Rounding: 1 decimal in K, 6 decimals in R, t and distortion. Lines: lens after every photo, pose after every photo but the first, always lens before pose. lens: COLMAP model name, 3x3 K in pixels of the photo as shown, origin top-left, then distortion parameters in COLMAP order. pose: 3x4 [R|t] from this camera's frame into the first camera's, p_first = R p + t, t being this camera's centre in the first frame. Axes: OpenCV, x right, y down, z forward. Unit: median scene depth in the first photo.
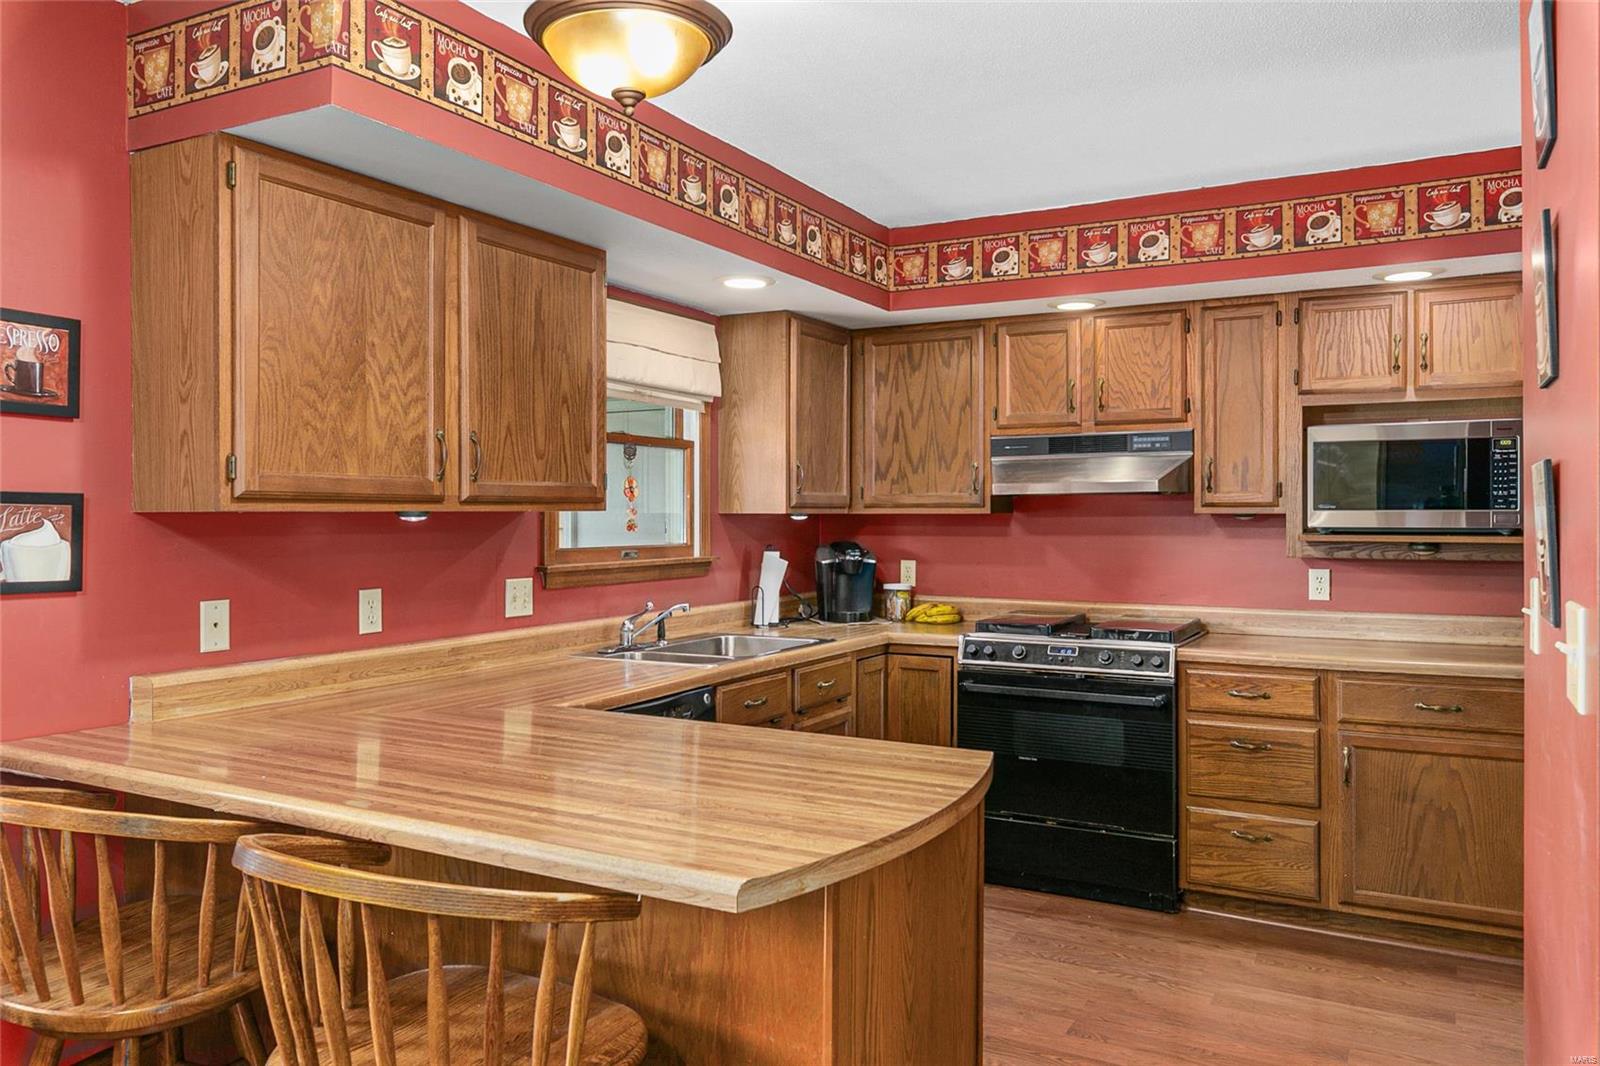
lens RADIAL K [[1151.6, 0, 799.6], [0, 1151.6, 513.0], [0, 0, 1]] dist [0.000356, 0.000906]
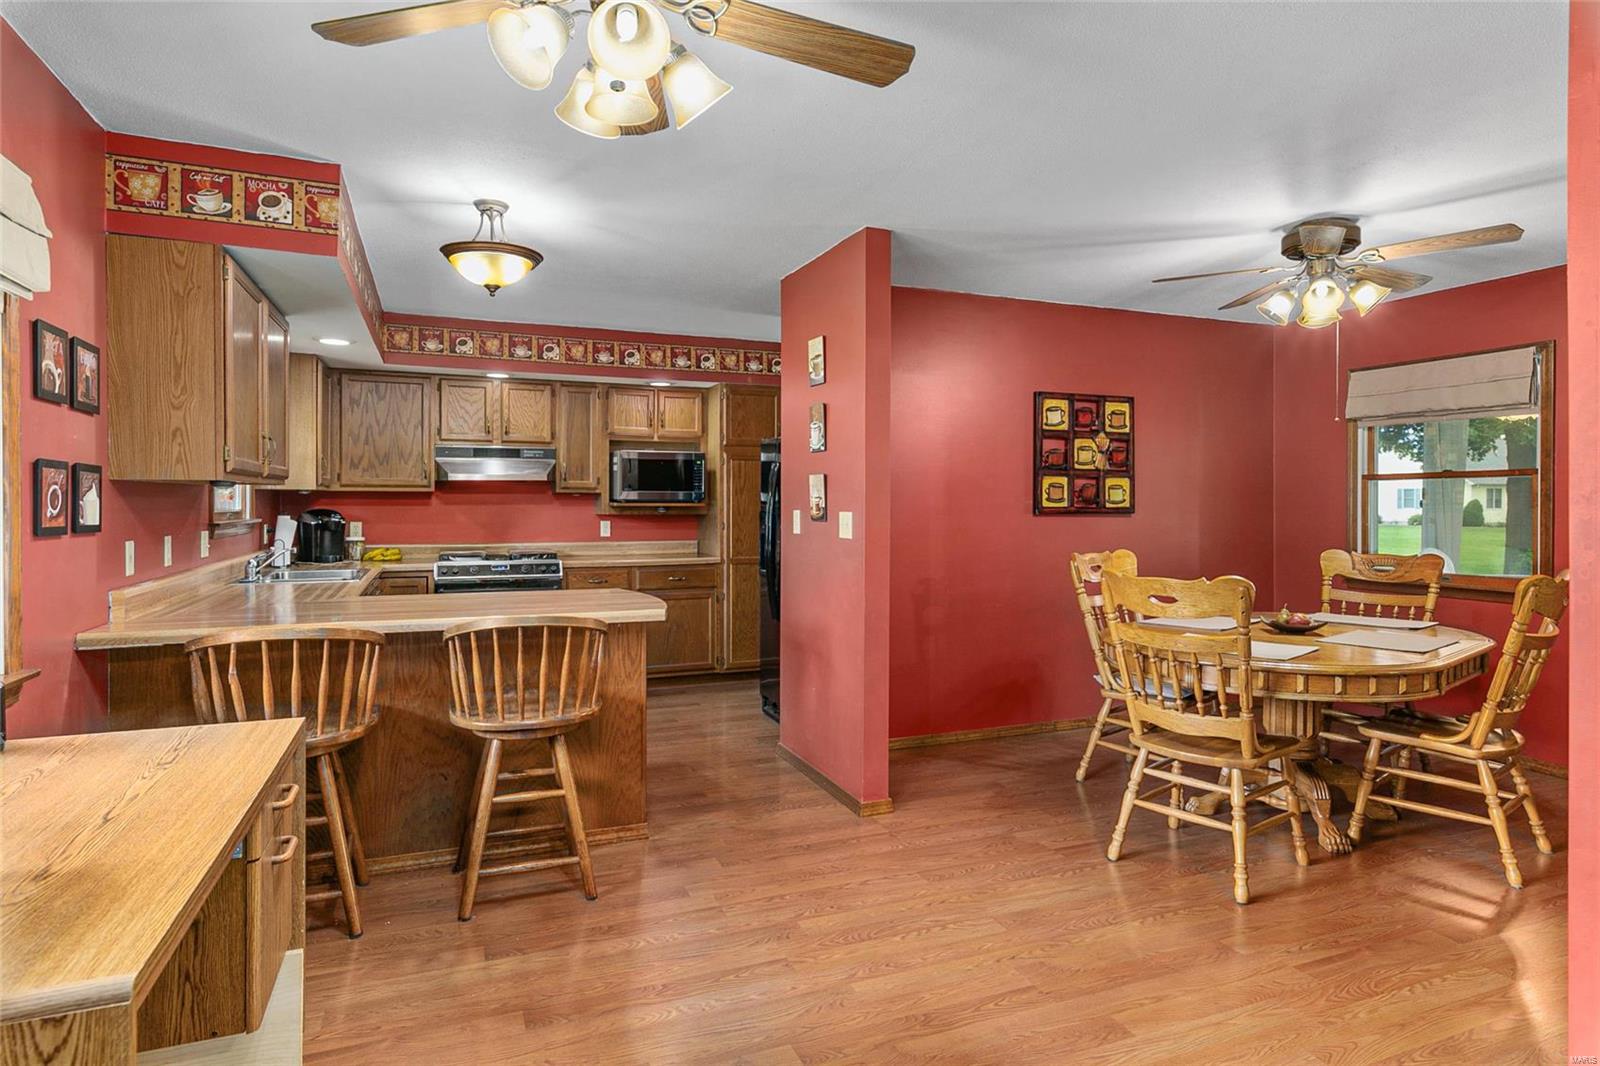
lens RADIAL K [[882.2, 0, 799.5], [0, 882.2, 505.2], [0, 0, 1]] dist [0.000584, 0.000070]
pose [[0.630493, 0.000084, 0.776195, -0.535082], [-0.005431, 0.999976, 0.004304, 0.013197], [-0.776176, -0.006929, 0.630478, -0.230640]]
